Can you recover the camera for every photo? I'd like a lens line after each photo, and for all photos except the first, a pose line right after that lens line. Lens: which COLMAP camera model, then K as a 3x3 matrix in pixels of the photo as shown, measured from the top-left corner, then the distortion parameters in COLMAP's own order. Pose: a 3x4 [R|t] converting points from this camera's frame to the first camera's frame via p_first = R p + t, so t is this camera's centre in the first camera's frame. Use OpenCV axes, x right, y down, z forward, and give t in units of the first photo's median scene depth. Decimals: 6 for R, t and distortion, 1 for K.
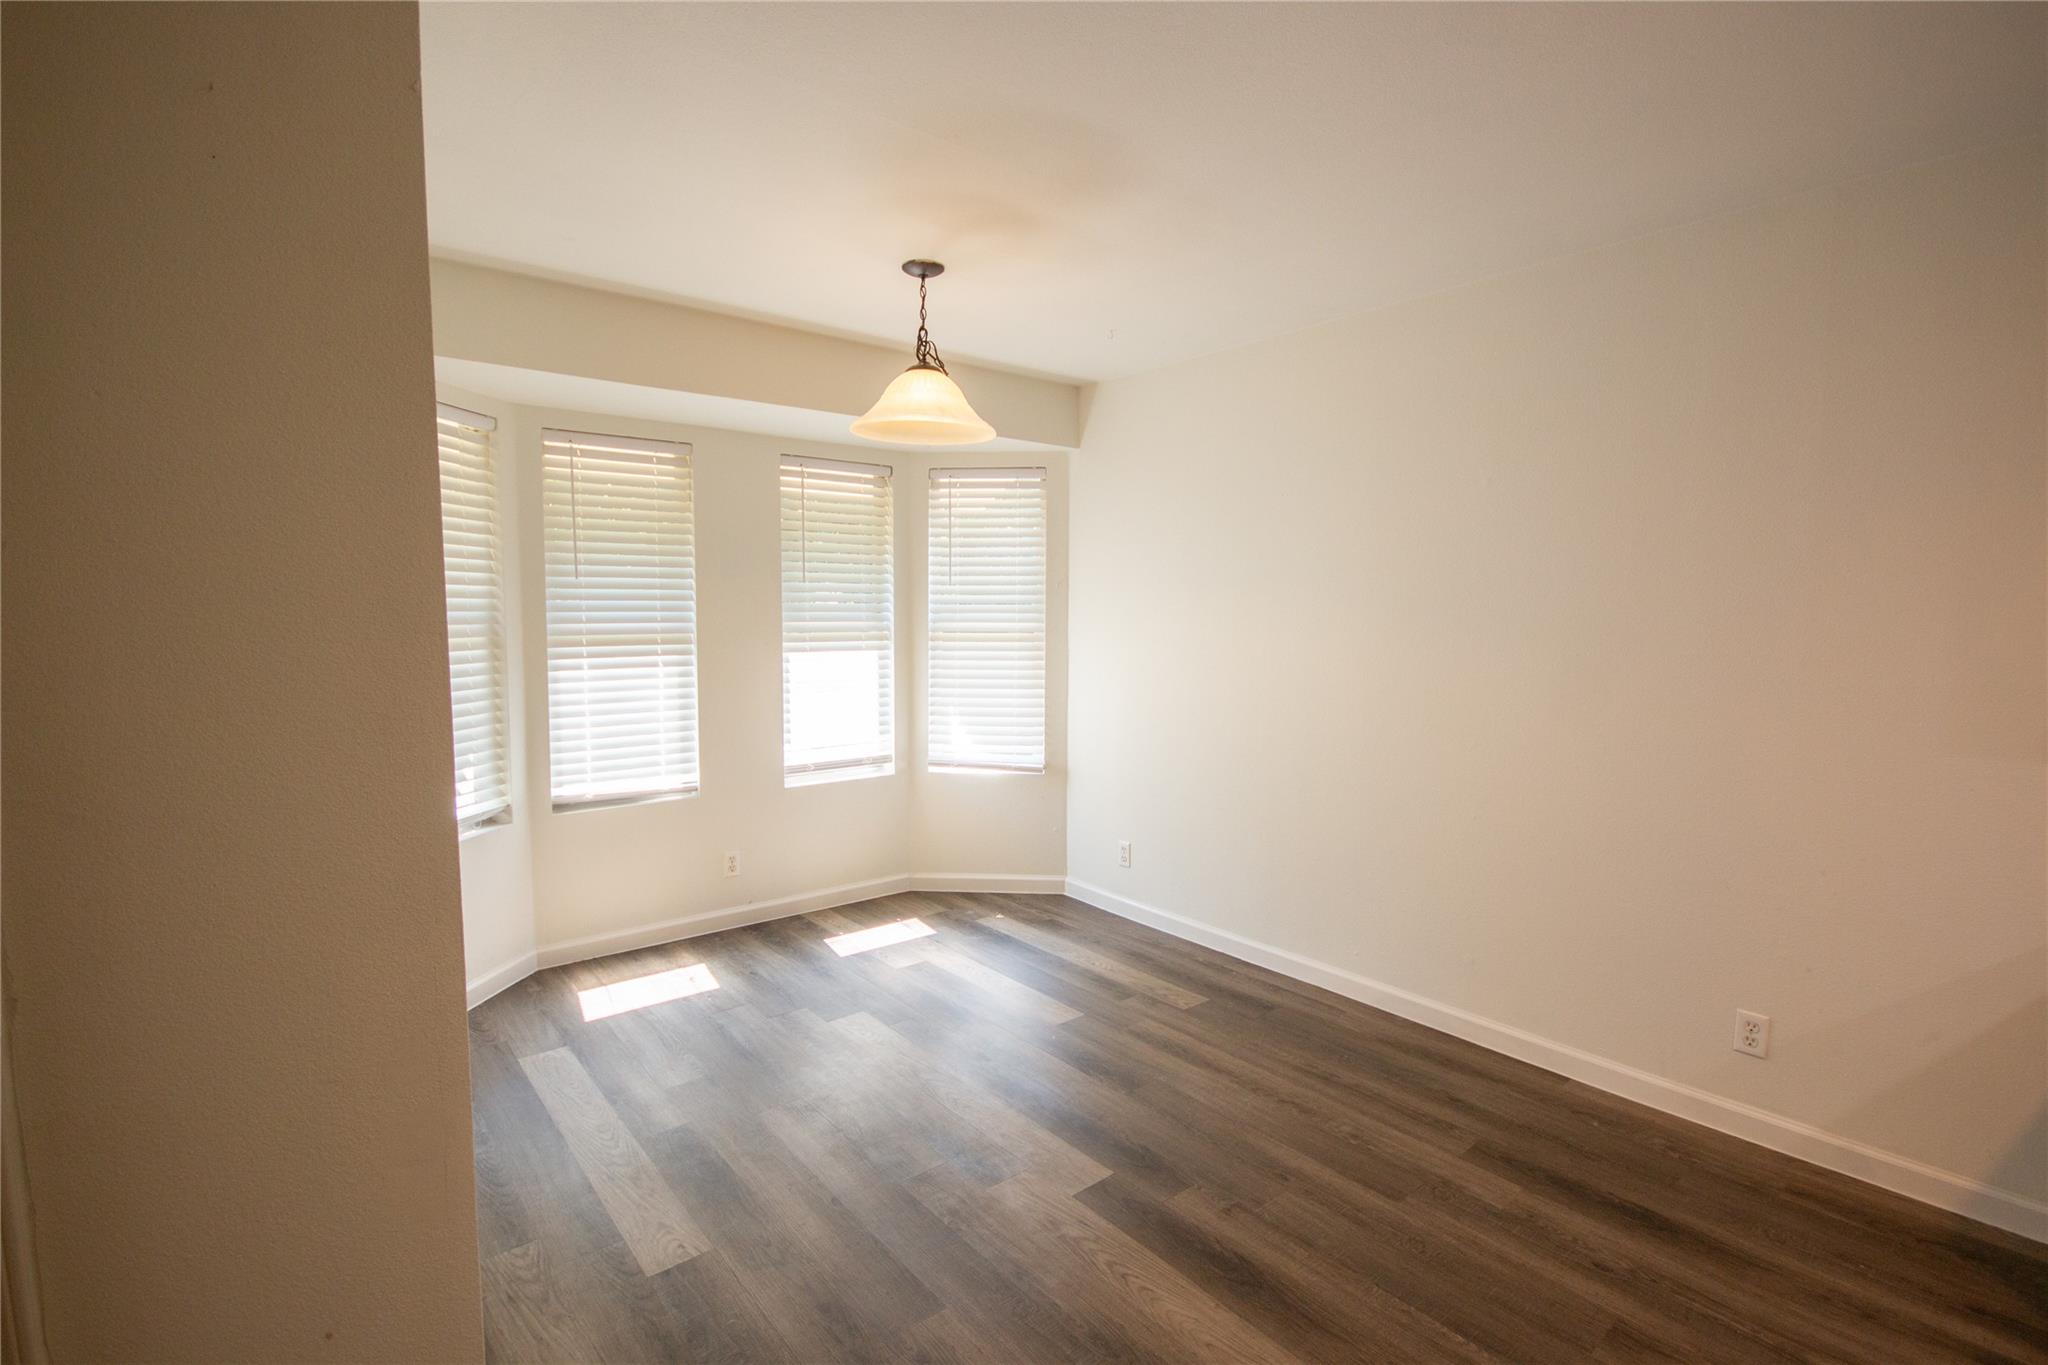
lens RADIAL K [[934.0, 0, 986.3], [0, 934.0, 686.1], [0, 0, 1]] dist [0.006543, -0.008374]
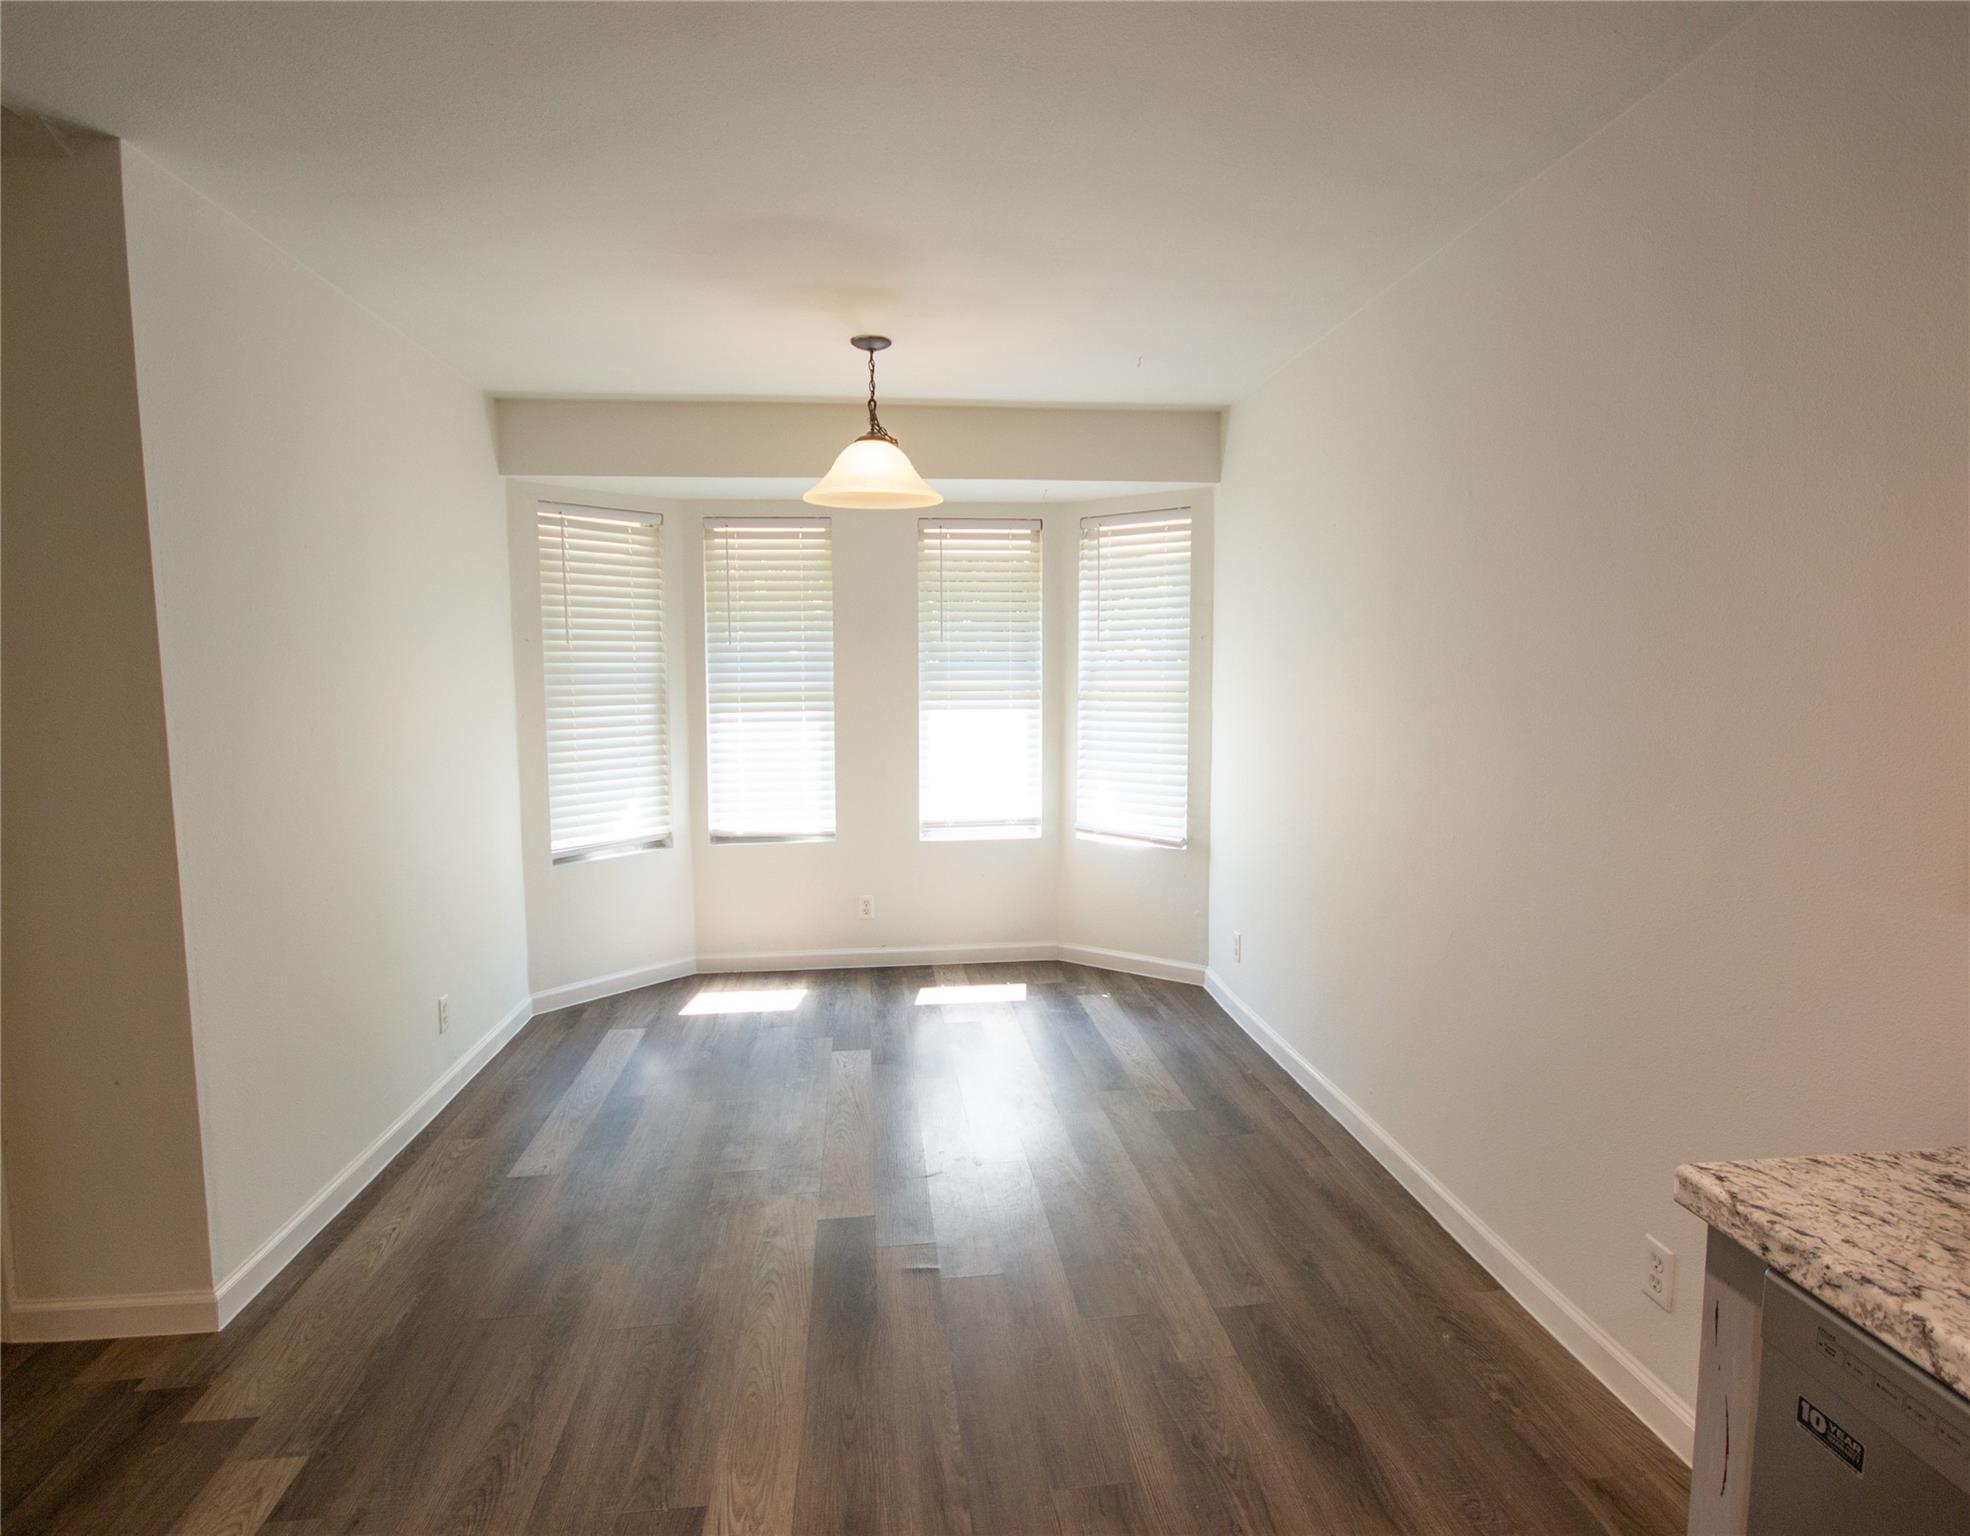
lens RADIAL K [[1049.4, 0, 975.7], [0, 1049.4, 767.6], [0, 0, 1]] dist [0.004092, 0.001925]
pose [[0.850196, 0.040209, -0.524929, 0.478809], [-0.033147, 0.999189, 0.022851, -0.001216], [0.525422, -0.002028, 0.850839, 0.043942]]
